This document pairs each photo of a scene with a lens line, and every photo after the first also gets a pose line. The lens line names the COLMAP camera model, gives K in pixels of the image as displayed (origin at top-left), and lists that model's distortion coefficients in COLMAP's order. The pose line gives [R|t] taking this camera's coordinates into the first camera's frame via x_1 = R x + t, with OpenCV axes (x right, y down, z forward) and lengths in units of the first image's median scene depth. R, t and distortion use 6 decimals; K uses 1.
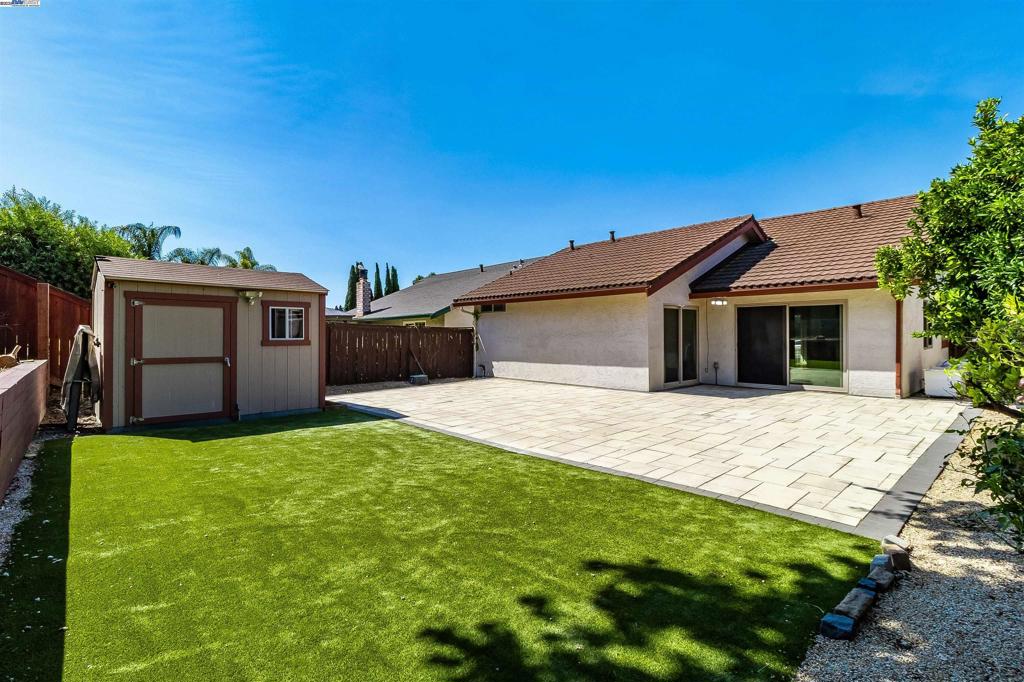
lens RADIAL K [[474.6, 0, 510.9], [0, 474.6, 339.3], [0, 0, 1]] dist [-0.005823, -0.002489]
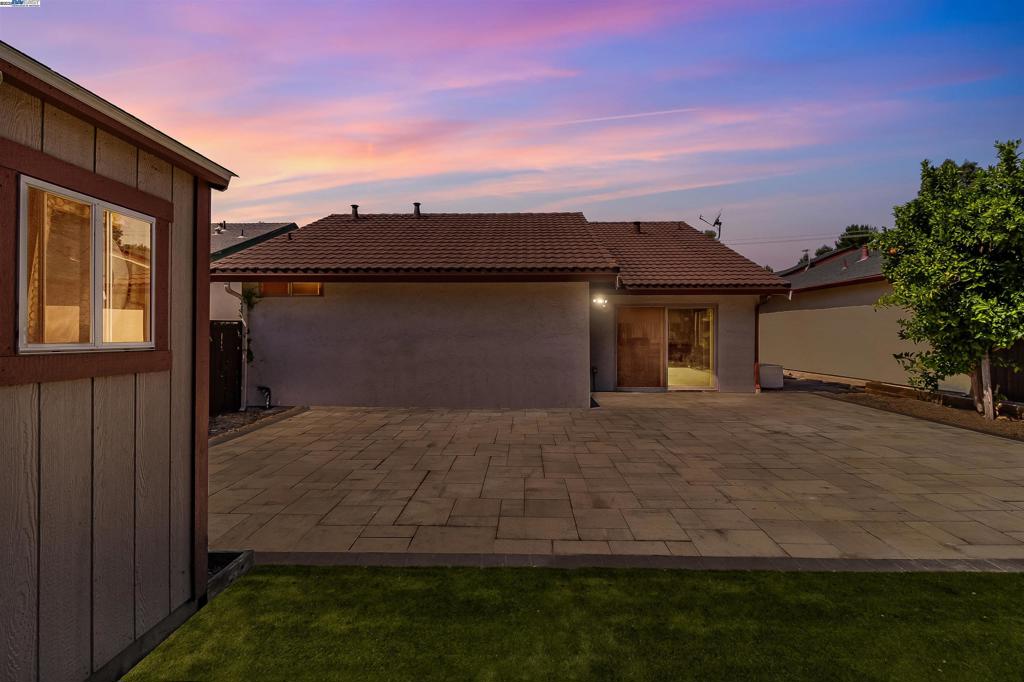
lens RADIAL K [[474.6, 0, 512.4], [0, 474.6, 334.0], [0, 0, 1]] dist [-0.005823, -0.002489]
pose [[0.686816, 0.005982, 0.726807, -0.266409], [0.000892, 0.999958, -0.009073, -0.004503], [-0.726831, 0.006879, 0.686782, 0.383573]]
